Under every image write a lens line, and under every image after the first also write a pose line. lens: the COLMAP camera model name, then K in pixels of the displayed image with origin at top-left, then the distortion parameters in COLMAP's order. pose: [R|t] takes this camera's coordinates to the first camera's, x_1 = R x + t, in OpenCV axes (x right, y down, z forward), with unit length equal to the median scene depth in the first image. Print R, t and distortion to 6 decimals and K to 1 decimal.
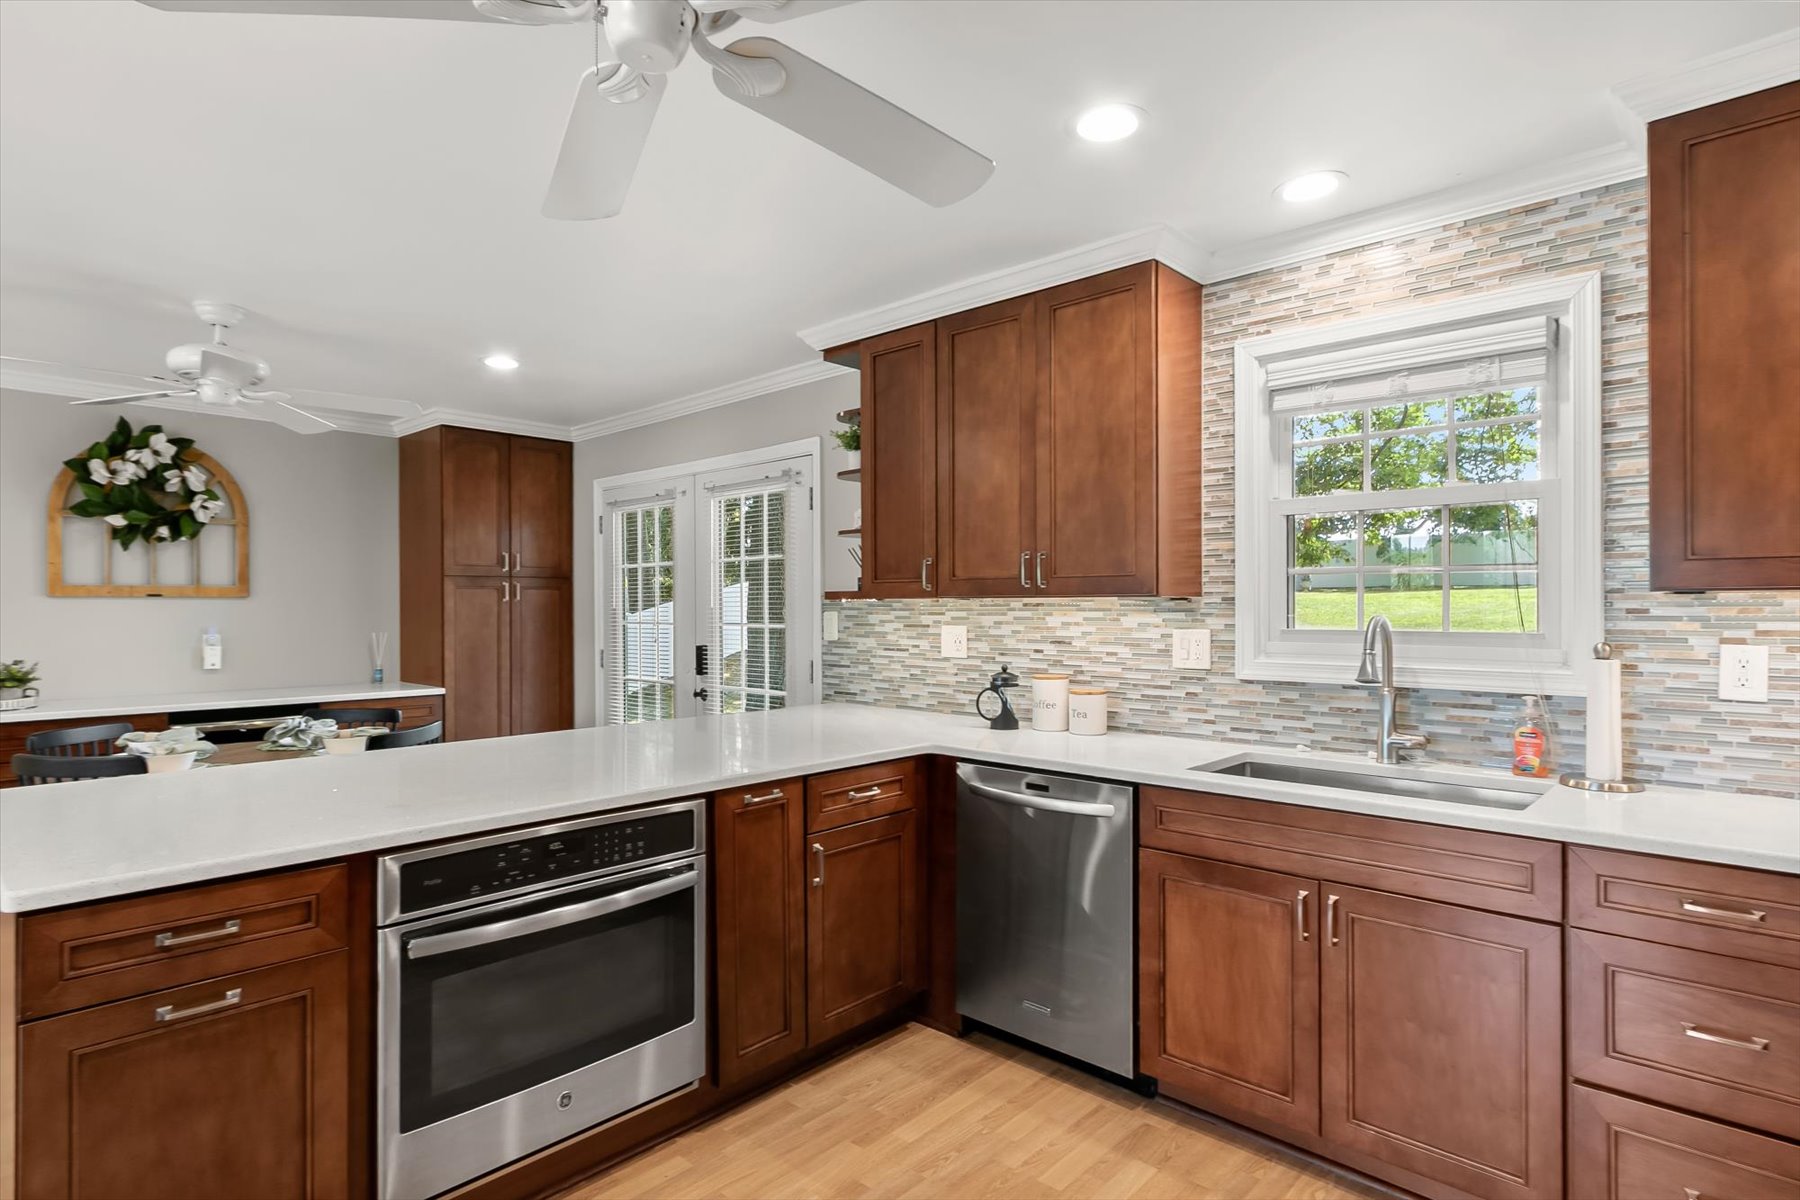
lens RADIAL K [[931.5, 0, 893.2], [0, 931.5, 611.3], [0, 0, 1]] dist [0.000702, -0.000297]
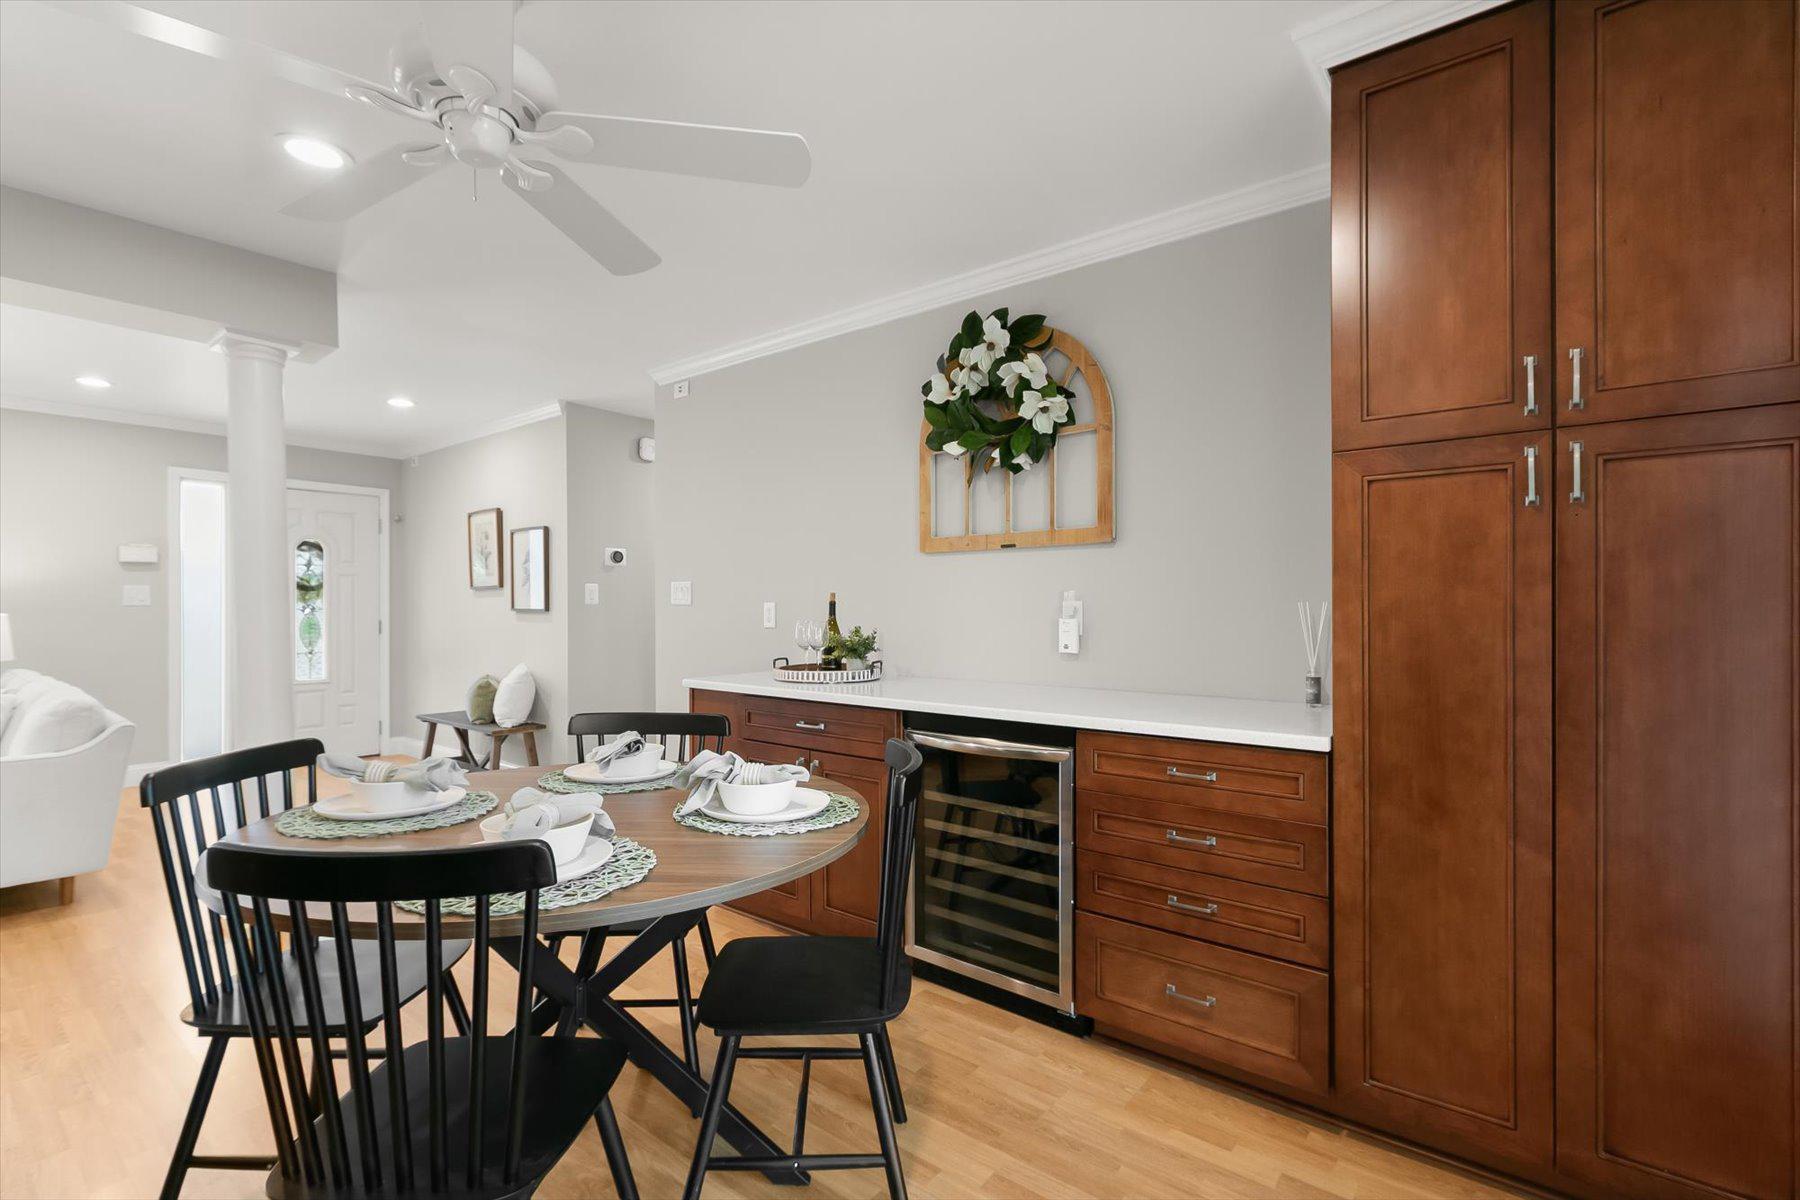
lens RADIAL K [[820.9, 0, 900.0], [0, 820.9, 600.0], [0, 0, 1]] dist [0.002393, 0.000072]
pose [[0.067929, -0.009050, -0.997649, -0.214319], [-0.001669, 0.999956, -0.009184, 0.039741], [0.997689, 0.002288, 0.067911, 1.139133]]
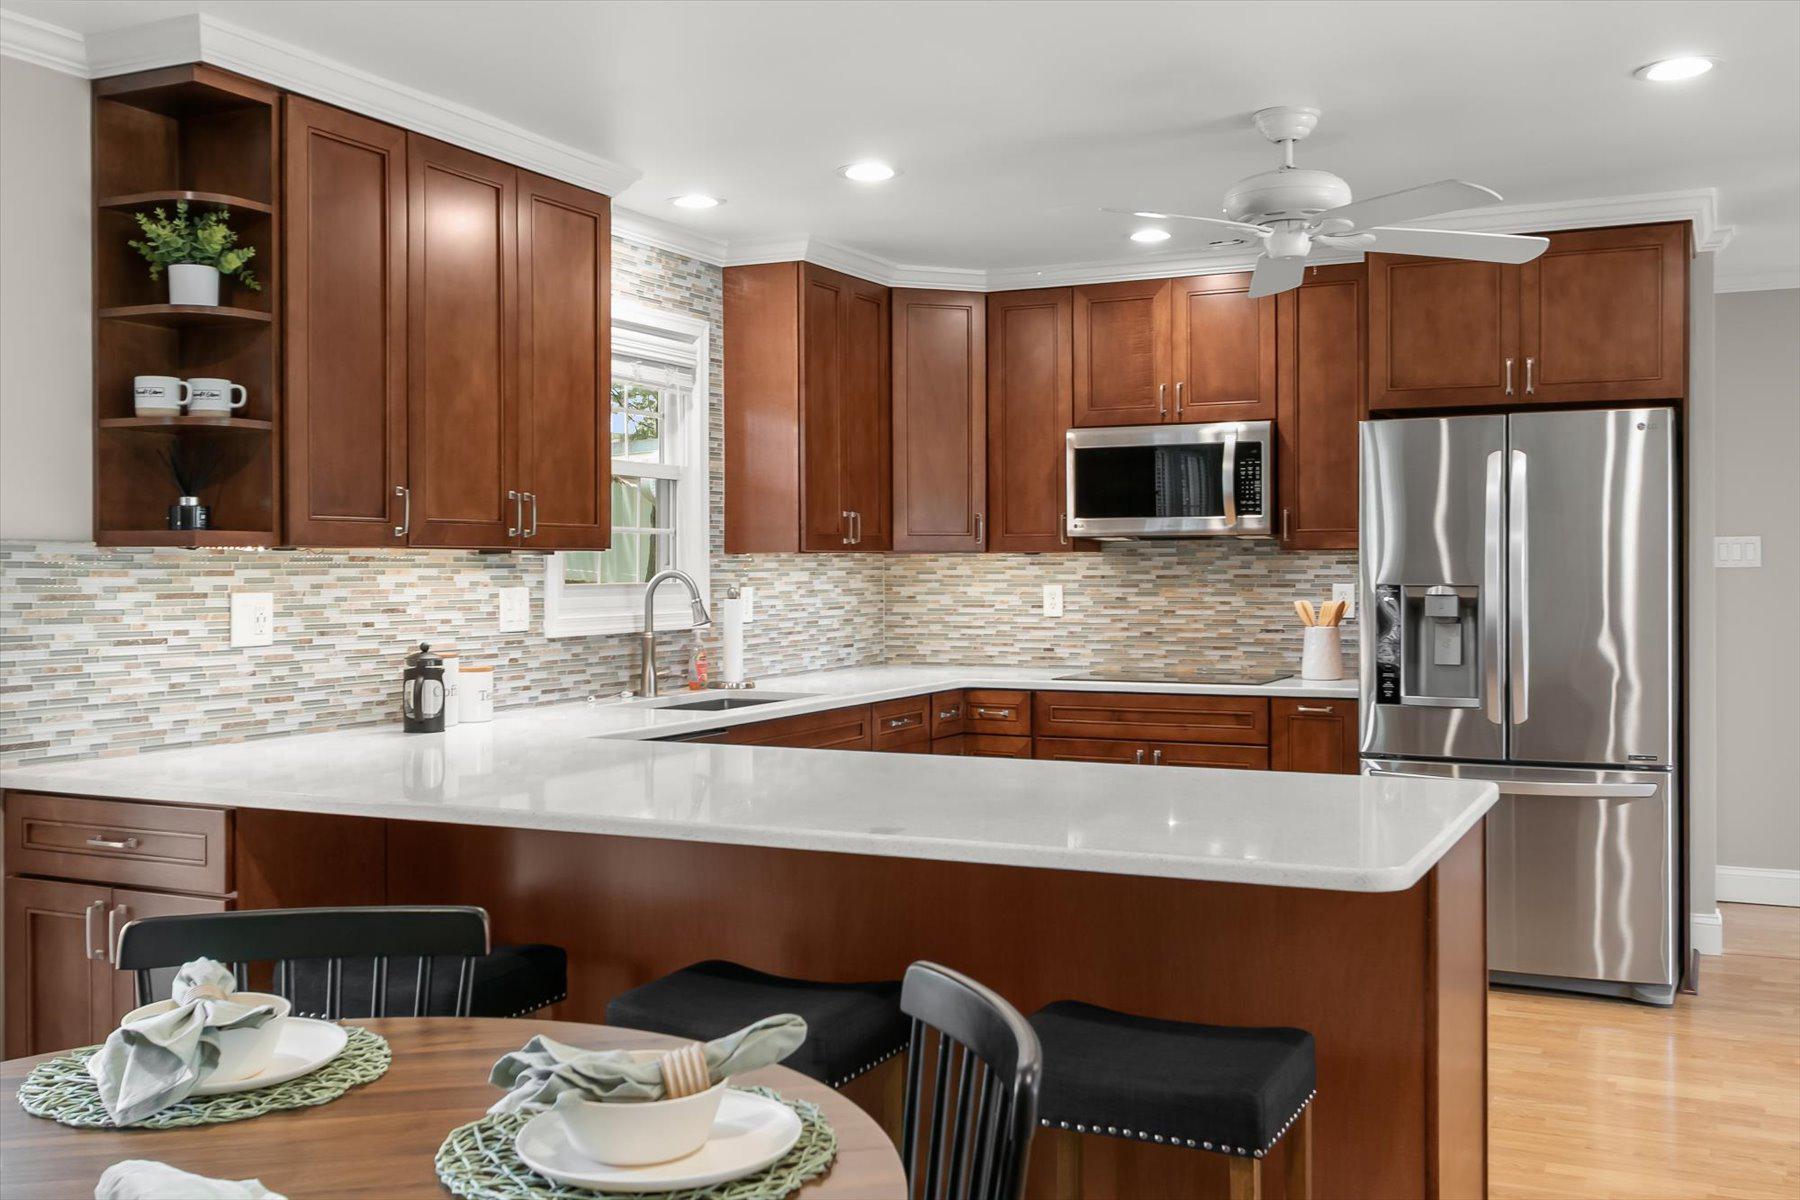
lens RADIAL K [[1724.3, 0, 897.0], [0, 1724.3, 583.5], [0, 0, 1]] dist [-0.004360, -0.014697]
pose [[-0.298942, -0.008581, 0.954233, -1.137960], [0.006390, 0.999919, 0.010994, -0.000234], [-0.954250, 0.009384, -0.298863, 0.951245]]
